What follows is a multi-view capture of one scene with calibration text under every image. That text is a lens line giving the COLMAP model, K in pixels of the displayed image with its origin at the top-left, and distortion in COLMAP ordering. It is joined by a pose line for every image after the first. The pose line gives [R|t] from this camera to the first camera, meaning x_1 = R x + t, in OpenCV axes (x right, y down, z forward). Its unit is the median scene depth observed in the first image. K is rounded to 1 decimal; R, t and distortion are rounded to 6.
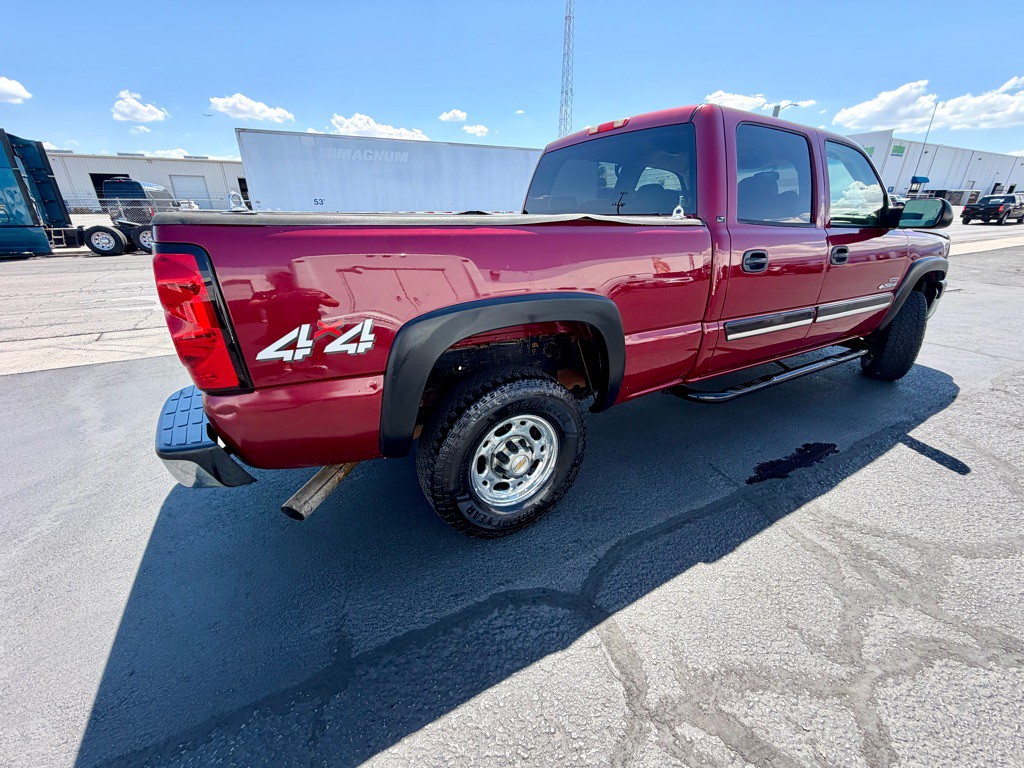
lens RADIAL K [[408.0, 0, 508.7], [0, 408.0, 387.2], [0, 0, 1]] dist [-0.001149, 0.000195]
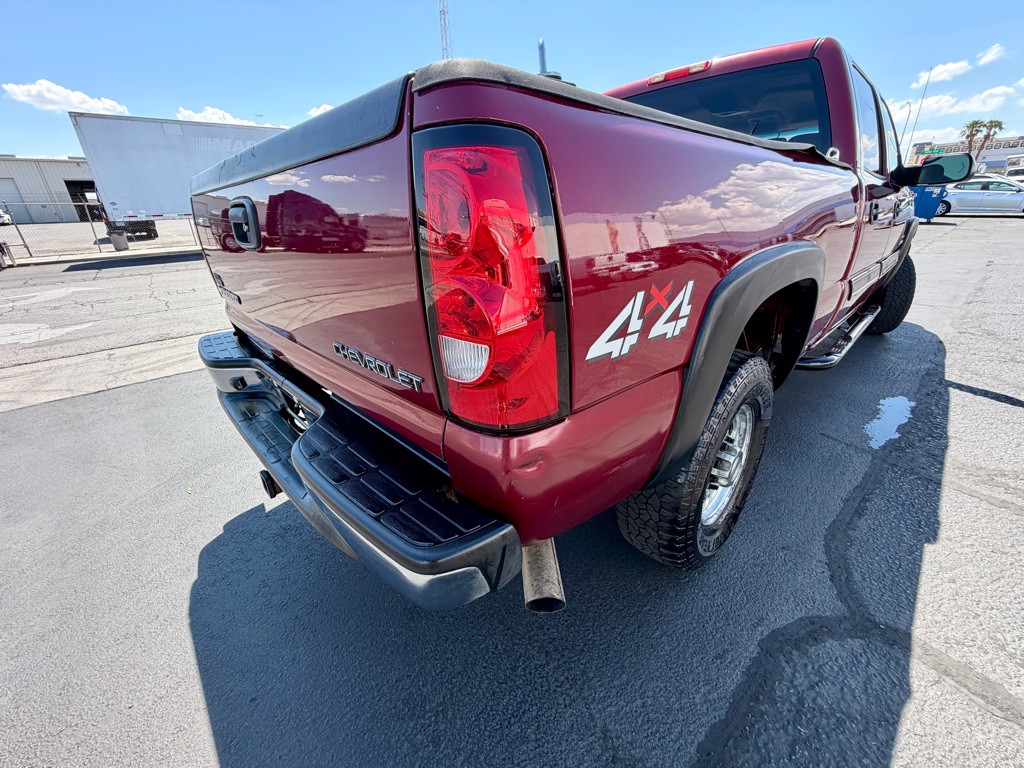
lens RADIAL K [[411.2, 0, 512.0], [0, 411.2, 384.0], [0, 0, 1]] dist [-0.001469, 0.000185]
pose [[0.969847, -0.122587, 0.210639, -0.417200], [0.123325, 0.992319, 0.009676, -0.026219], [-0.210207, 0.016593, 0.977516, 0.236424]]
